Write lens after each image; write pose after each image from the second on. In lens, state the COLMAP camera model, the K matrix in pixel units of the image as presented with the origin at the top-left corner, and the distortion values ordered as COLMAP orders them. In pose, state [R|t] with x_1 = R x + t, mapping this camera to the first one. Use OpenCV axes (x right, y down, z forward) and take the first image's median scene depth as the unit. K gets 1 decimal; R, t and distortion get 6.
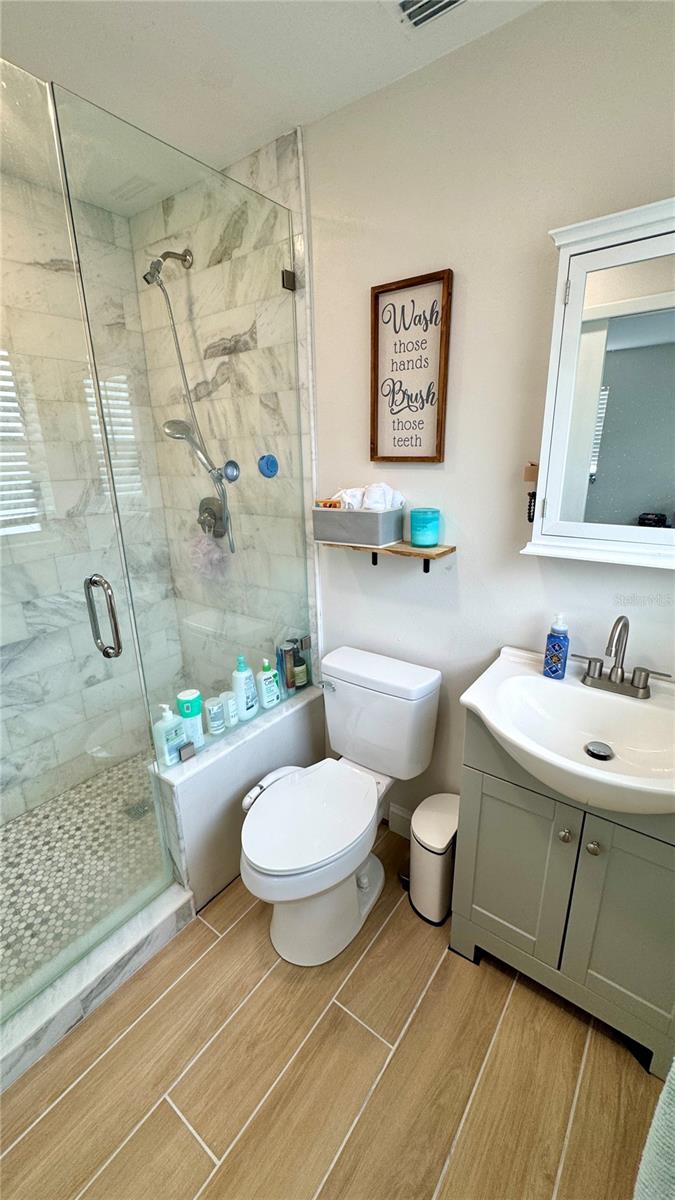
lens RADIAL K [[478.5, 0, 338.1], [0, 478.5, 600.5], [0, 0, 1]] dist [-0.003040, -0.000127]
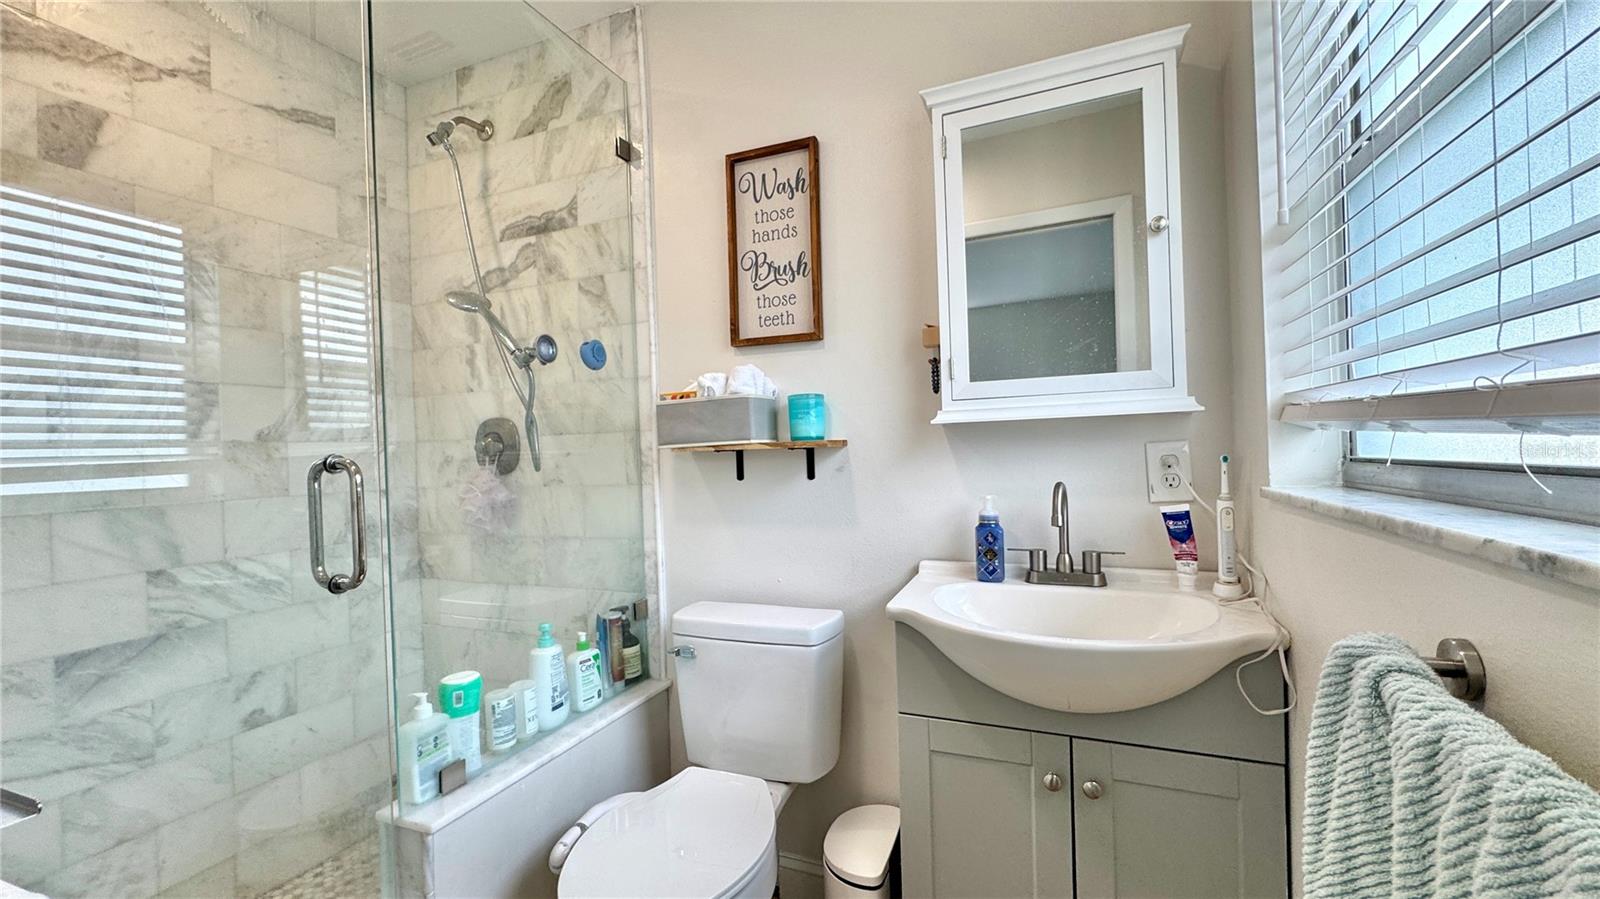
lens RADIAL K [[638.0, 0, 799.2], [0, 638.0, 451.4], [0, 0, 1]] dist [-0.003040, -0.000127]
pose [[0.968061, -0.012384, 0.250409, -0.081475], [0.086878, 0.953467, -0.288709, 0.173382], [-0.235181, 0.301243, 0.924090, 0.039269]]
